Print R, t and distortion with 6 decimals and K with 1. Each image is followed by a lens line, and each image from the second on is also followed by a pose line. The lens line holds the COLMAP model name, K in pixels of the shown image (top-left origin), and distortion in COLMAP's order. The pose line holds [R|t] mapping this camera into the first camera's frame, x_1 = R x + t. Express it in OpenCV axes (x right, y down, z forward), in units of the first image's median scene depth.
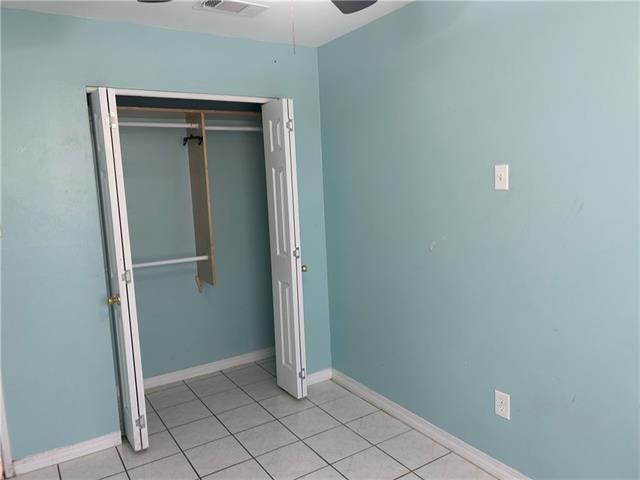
lens RADIAL K [[486.0, 0, 313.5], [0, 486.0, 264.2], [0, 0, 1]] dist [0.047166, -0.032019]
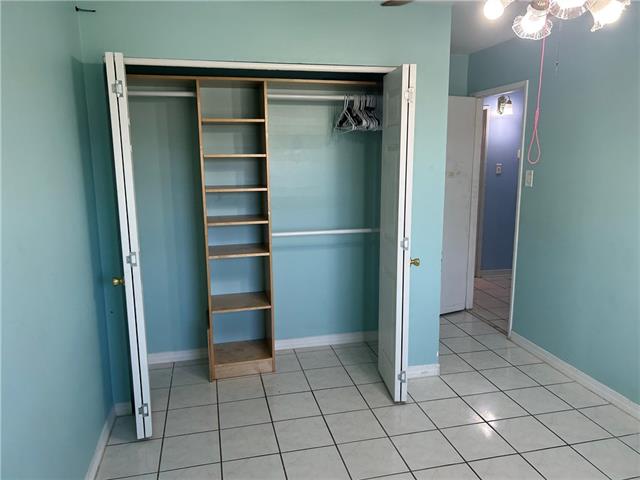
lens RADIAL K [[486.0, 0, 319.1], [0, 486.0, 227.9], [0, 0, 1]] dist [0.047166, -0.032019]
pose [[0.945100, 0.074298, -0.318223, 0.267630], [-0.079911, 0.996791, -0.004603, -0.038062], [0.316860, 0.029780, 0.948005, 0.176786]]
